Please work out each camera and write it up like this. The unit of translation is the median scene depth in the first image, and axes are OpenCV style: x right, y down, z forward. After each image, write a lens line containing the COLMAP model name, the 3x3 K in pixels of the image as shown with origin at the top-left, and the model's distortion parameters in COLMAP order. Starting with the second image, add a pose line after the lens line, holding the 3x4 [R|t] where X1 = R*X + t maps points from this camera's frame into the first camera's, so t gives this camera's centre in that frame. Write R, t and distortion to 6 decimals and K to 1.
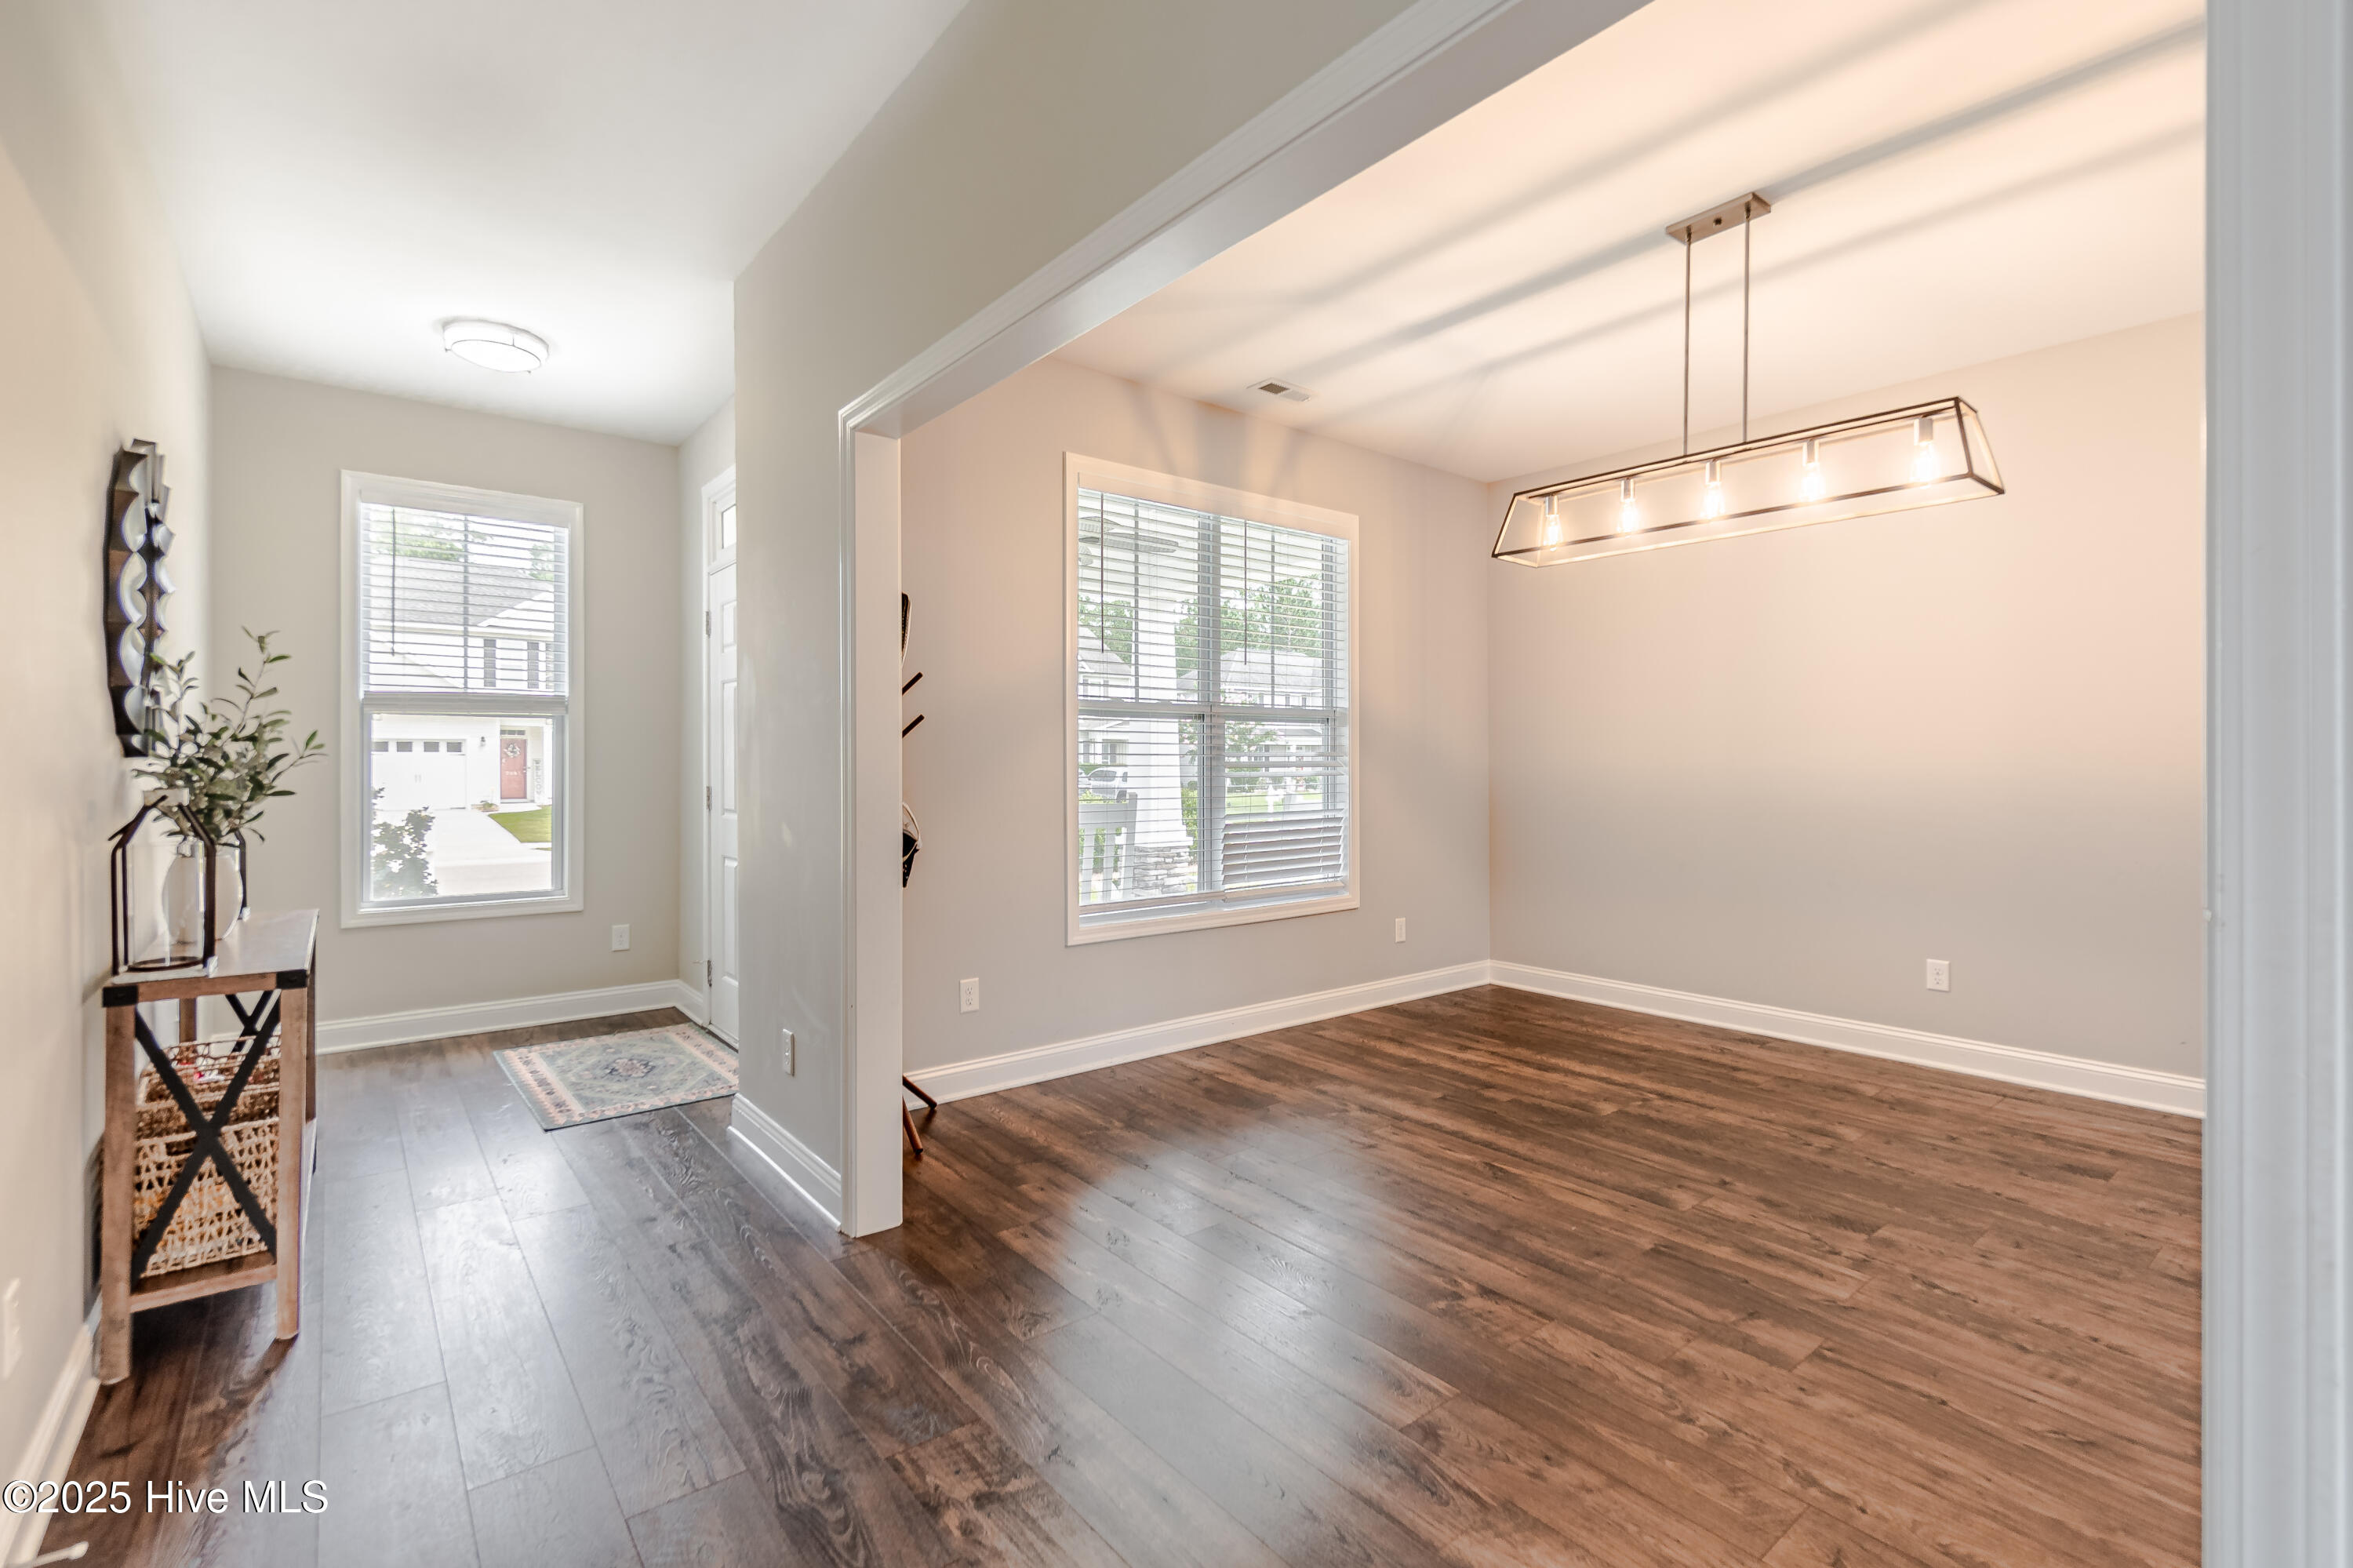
lens RADIAL K [[1019.5, 0, 1182.2], [0, 1019.5, 775.1], [0, 0, 1]] dist [-0.010106, 0.001842]
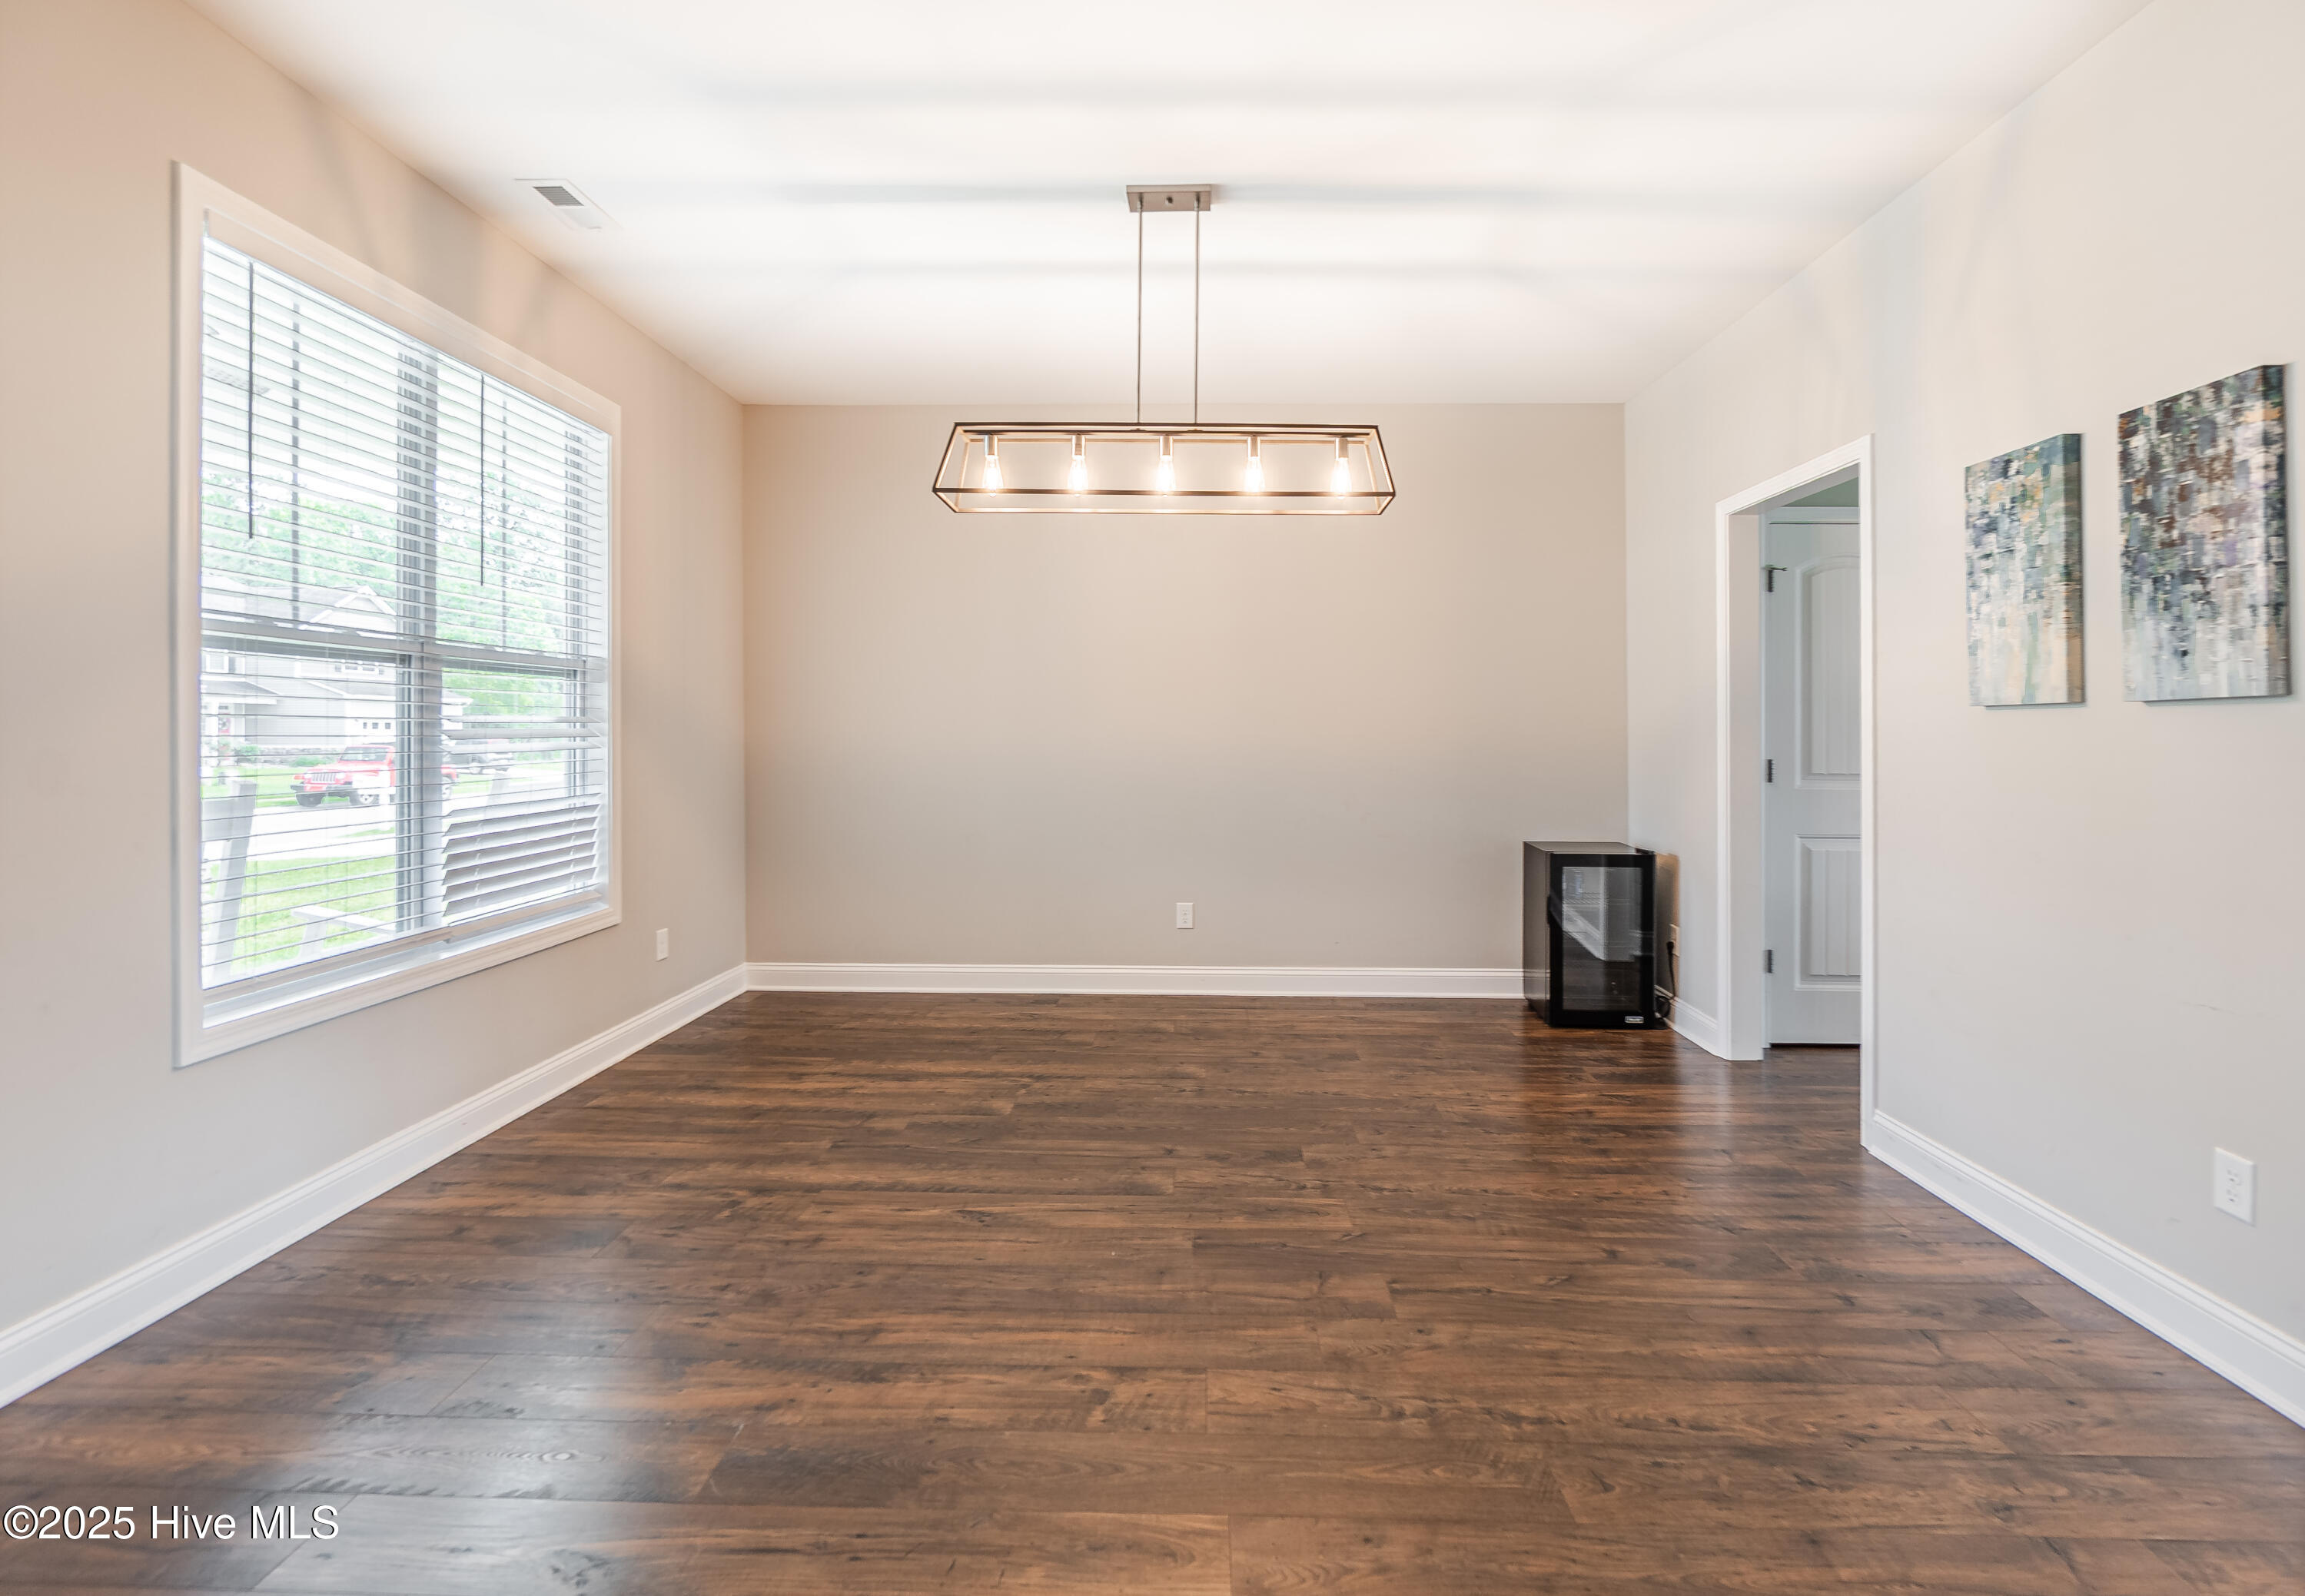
lens RADIAL K [[1042.1, 0, 1168.3], [0, 1042.1, 732.7], [0, 0, 1]] dist [-0.010090, 0.000964]
pose [[0.651352, 0.003036, 0.758769, -0.196886], [0.003246, 0.999972, -0.006788, -0.005917], [-0.758768, 0.006884, 0.651324, 0.252028]]
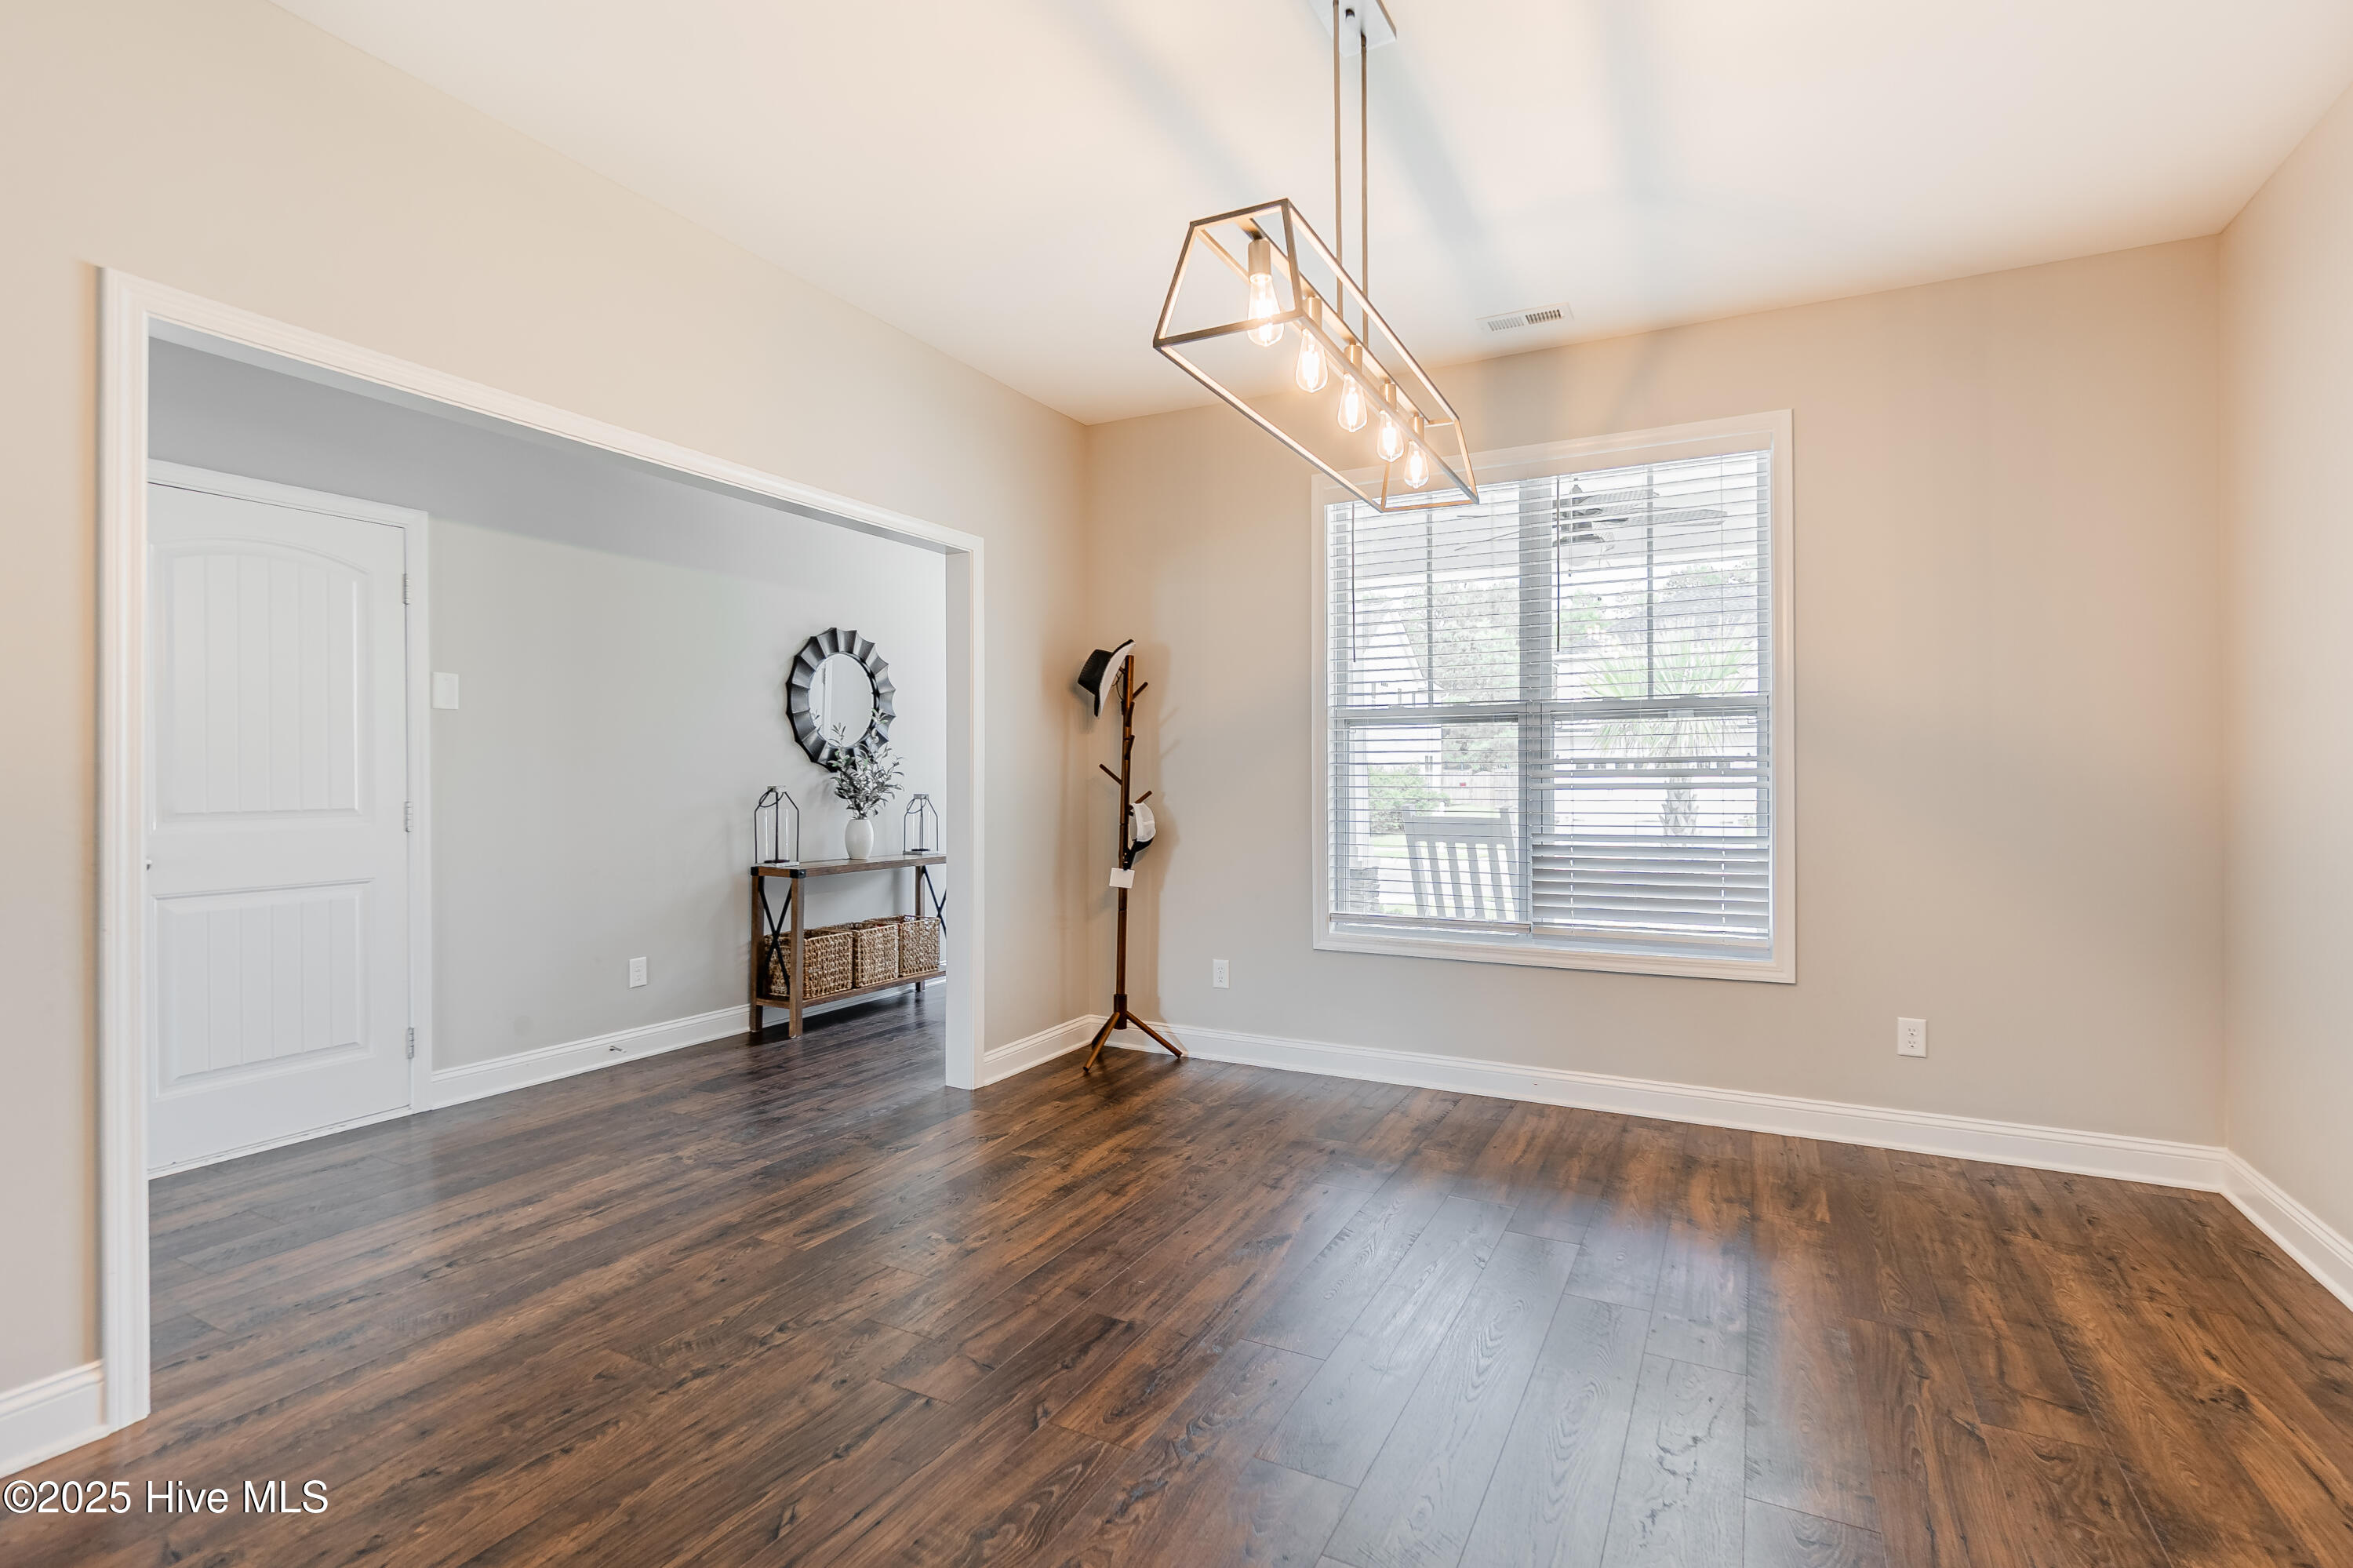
lens RADIAL K [[1111.6, 0, 1194.8], [0, 1111.6, 786.0], [0, 0, 1]] dist [-0.005530, 0.001241]
pose [[0.416887, 0.003611, -0.908951, 0.910930], [-0.008191, 0.999966, 0.000216, 0.002188], [0.908922, 0.007355, 0.416902, 0.438099]]
